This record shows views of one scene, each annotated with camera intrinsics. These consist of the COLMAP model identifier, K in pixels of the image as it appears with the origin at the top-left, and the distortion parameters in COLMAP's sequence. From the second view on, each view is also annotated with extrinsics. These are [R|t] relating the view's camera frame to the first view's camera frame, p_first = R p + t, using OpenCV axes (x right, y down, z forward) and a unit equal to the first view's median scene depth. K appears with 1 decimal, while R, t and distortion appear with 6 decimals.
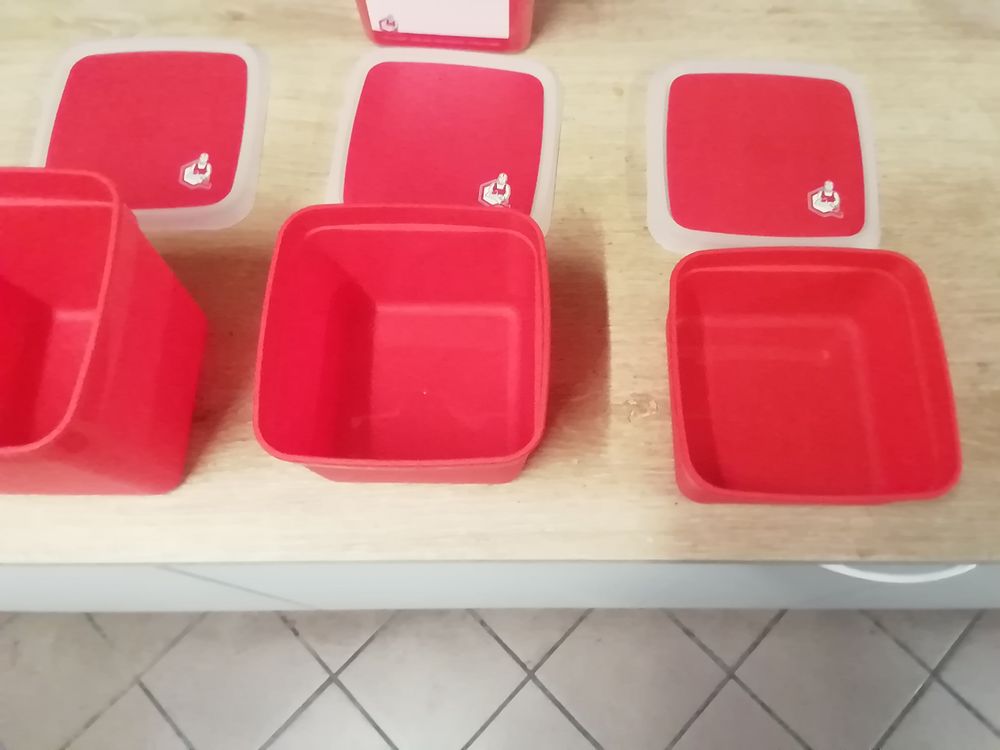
lens RADIAL K [[791.6, 0, 505.2], [0, 791.6, 378.3], [0, 0, 1]] dist [0.093815, -0.135585]
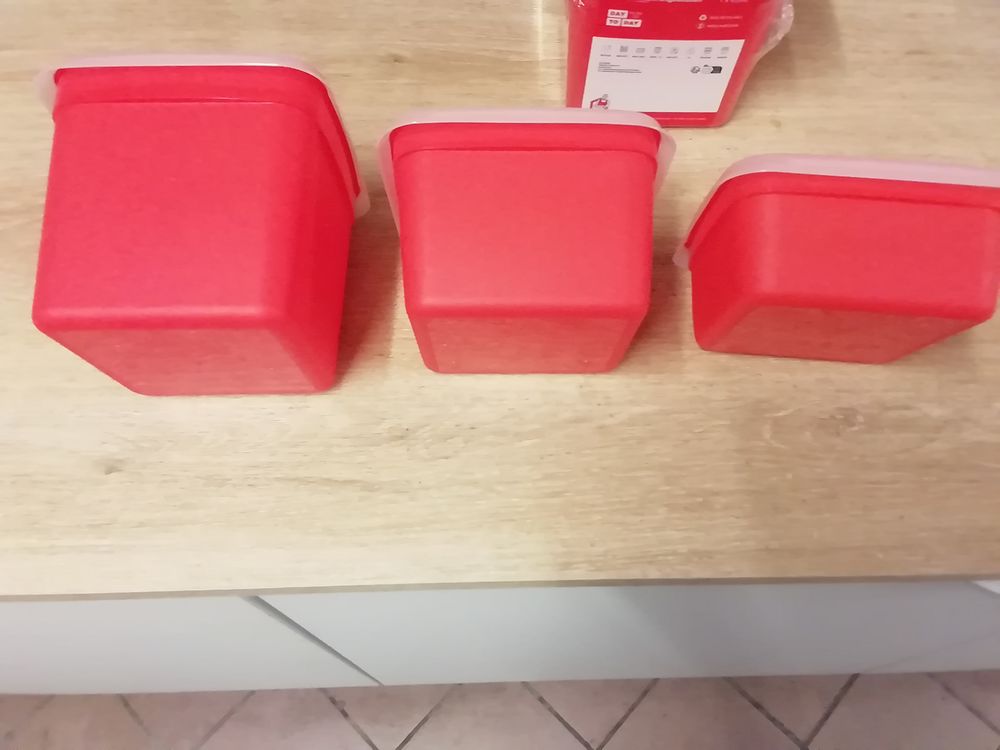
lens RADIAL K [[791.6, 0, 505.6], [0, 791.6, 379.3], [0, 0, 1]] dist [0.093815, -0.135585]
pose [[0.999530, -0.010752, 0.028712, -0.226345], [0.013798, 0.994044, -0.108106, 0.069919], [-0.027378, 0.108451, 0.993725, 0.021566]]
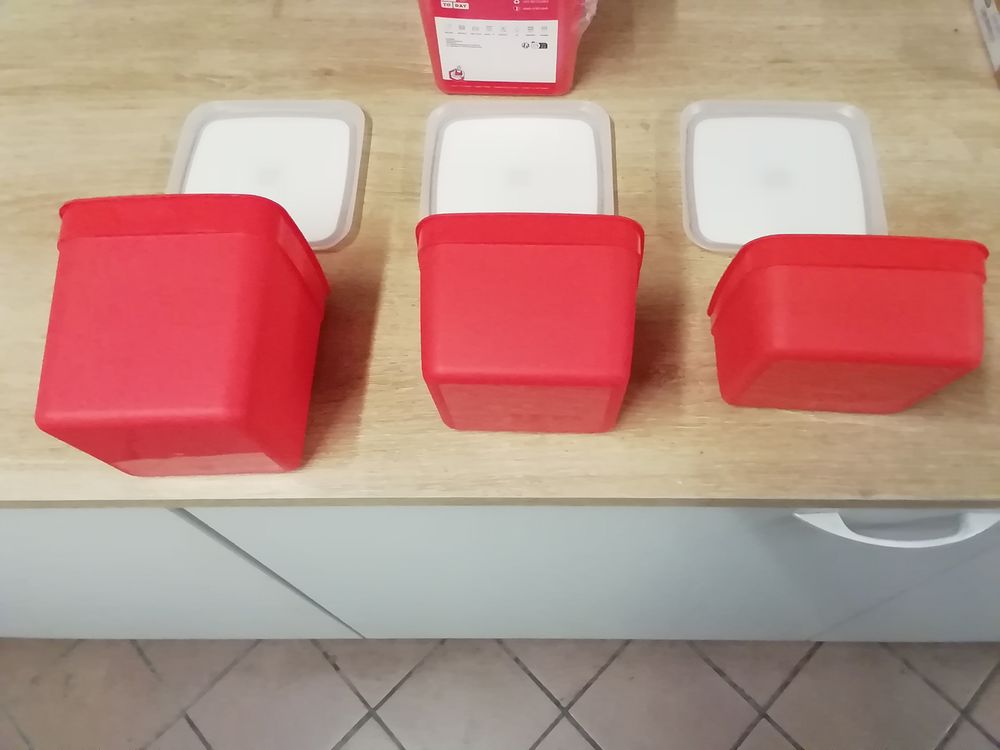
lens RADIAL K [[791.6, 0, 504.6], [0, 791.6, 381.4], [0, 0, 1]] dist [0.093815, -0.135585]
pose [[0.999538, -0.000693, -0.030398, -0.030456], [-0.002476, 0.994562, -0.104114, 0.137057], [0.030304, 0.104142, 0.994101, -0.143004]]
